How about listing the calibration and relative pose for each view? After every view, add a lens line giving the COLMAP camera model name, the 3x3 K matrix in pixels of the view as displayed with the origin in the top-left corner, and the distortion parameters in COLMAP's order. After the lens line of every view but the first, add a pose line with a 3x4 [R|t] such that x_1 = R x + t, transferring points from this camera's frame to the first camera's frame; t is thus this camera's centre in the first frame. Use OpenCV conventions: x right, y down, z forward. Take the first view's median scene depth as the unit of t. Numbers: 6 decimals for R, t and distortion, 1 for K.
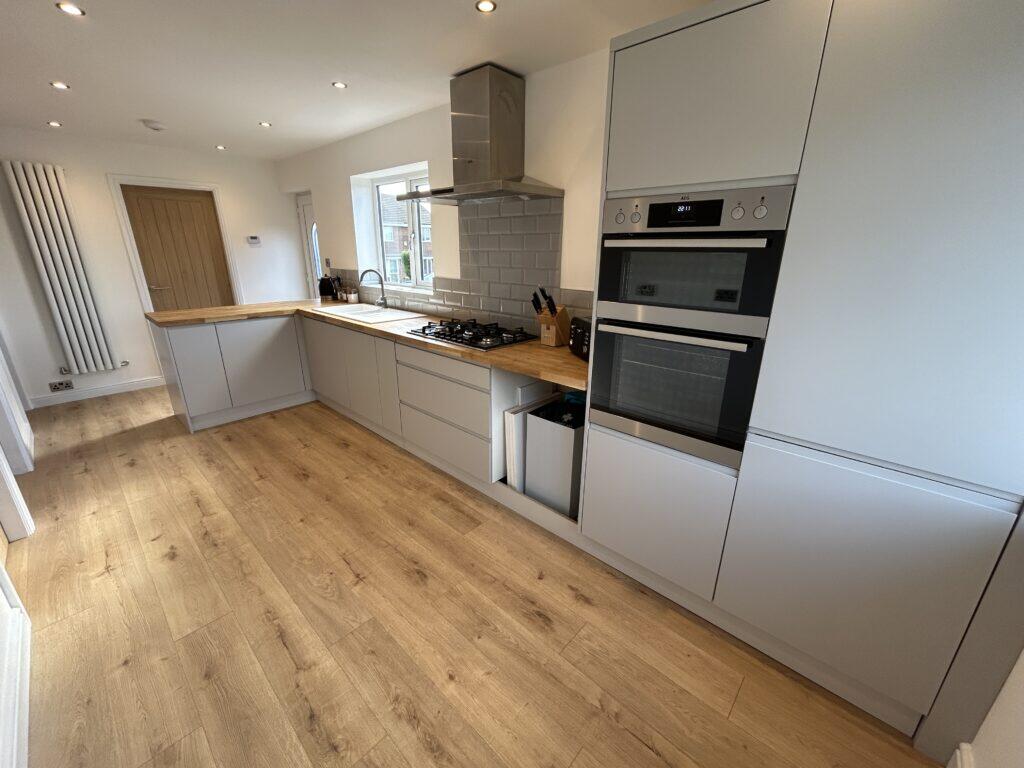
lens RADIAL K [[416.9, 0, 510.6], [0, 416.9, 385.8], [0, 0, 1]] dist [0.000254, -0.000191]
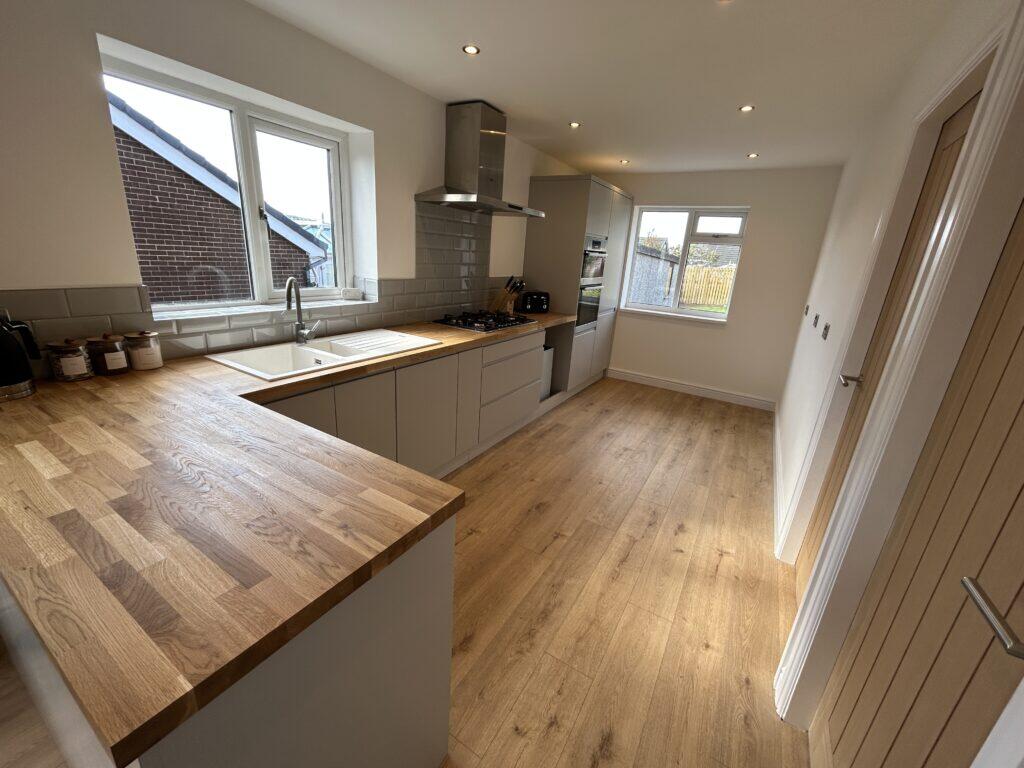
lens RADIAL K [[416.9, 0, 510.8], [0, 416.9, 383.5], [0, 0, 1]] dist [0.000254, -0.000191]
pose [[-0.203163, -0.320436, 0.925227, -1.278903], [0.238815, 0.900180, 0.364201, -0.385080], [-0.949575, 0.294950, -0.106358, 1.116550]]
